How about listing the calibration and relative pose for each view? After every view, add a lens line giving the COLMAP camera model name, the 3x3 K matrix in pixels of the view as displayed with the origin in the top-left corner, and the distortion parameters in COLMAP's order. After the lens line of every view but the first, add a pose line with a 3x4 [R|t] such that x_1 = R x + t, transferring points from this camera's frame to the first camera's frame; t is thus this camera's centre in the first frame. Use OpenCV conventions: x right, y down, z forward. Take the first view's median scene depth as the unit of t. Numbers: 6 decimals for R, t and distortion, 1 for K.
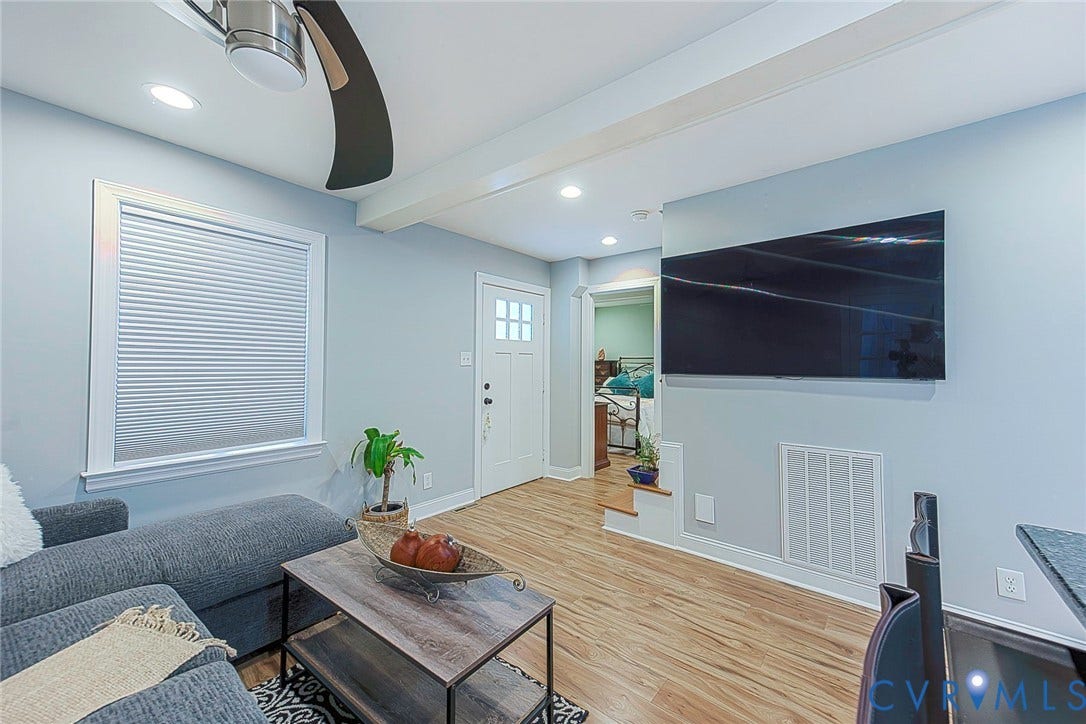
lens RADIAL K [[427.2, 0, 545.6], [0, 427.2, 355.2], [0, 0, 1]] dist [0.011972, -0.000022]
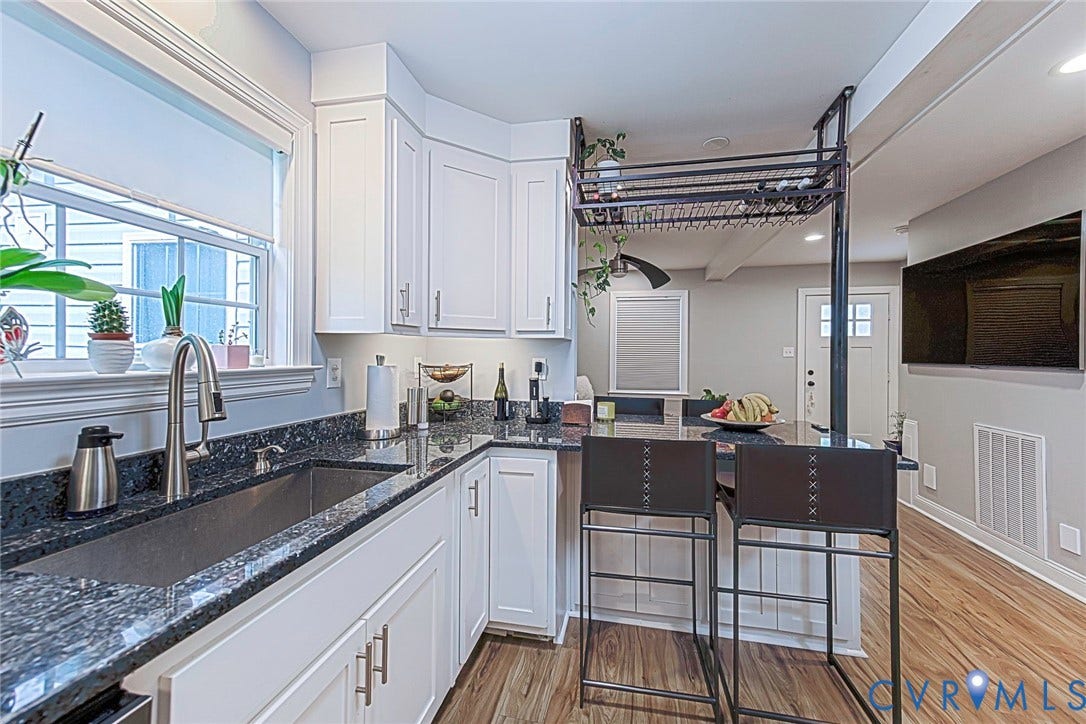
lens RADIAL K [[427.2, 0, 544.1], [0, 427.2, 352.2], [0, 0, 1]] dist [0.011972, -0.000022]
pose [[0.460844, -0.003201, -0.887475, 0.856148], [0.007155, 0.999974, 0.000109, 0.003266], [0.887452, -0.006401, 0.460855, -0.459041]]
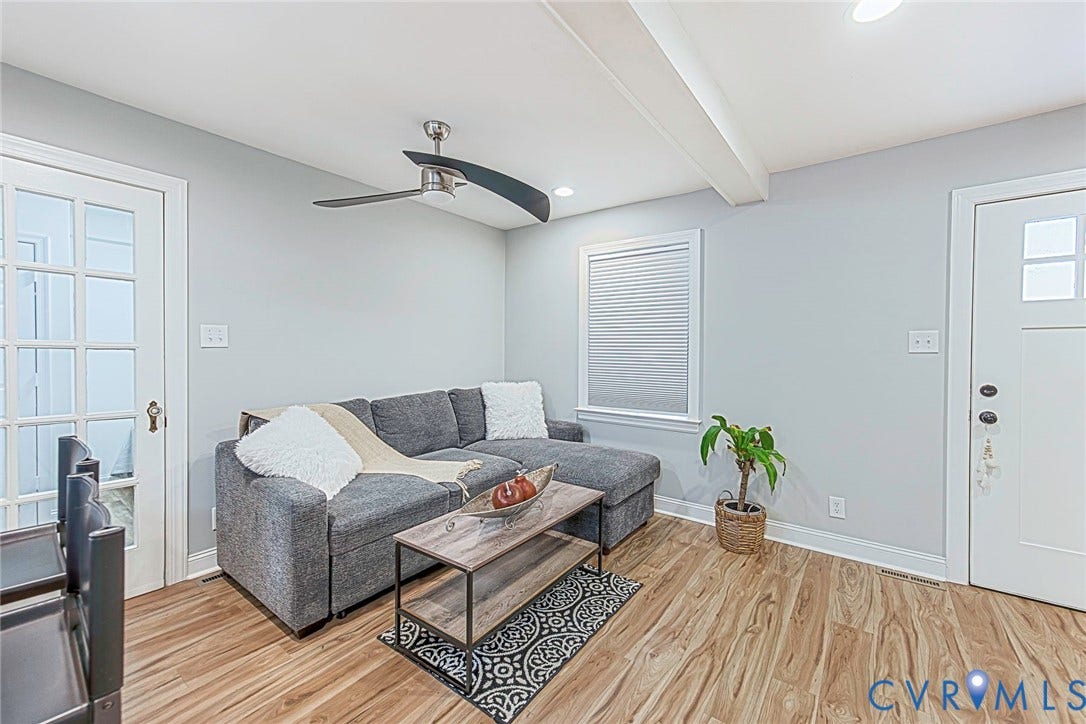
lens RADIAL K [[427.2, 0, 547.6], [0, 427.2, 359.0], [0, 0, 1]] dist [0.011972, -0.000022]
pose [[0.041470, 0.018073, -0.998976, 0.499038], [0.014990, 0.999713, 0.018708, 0.016629], [0.999027, -0.015751, 0.041187, 0.529360]]
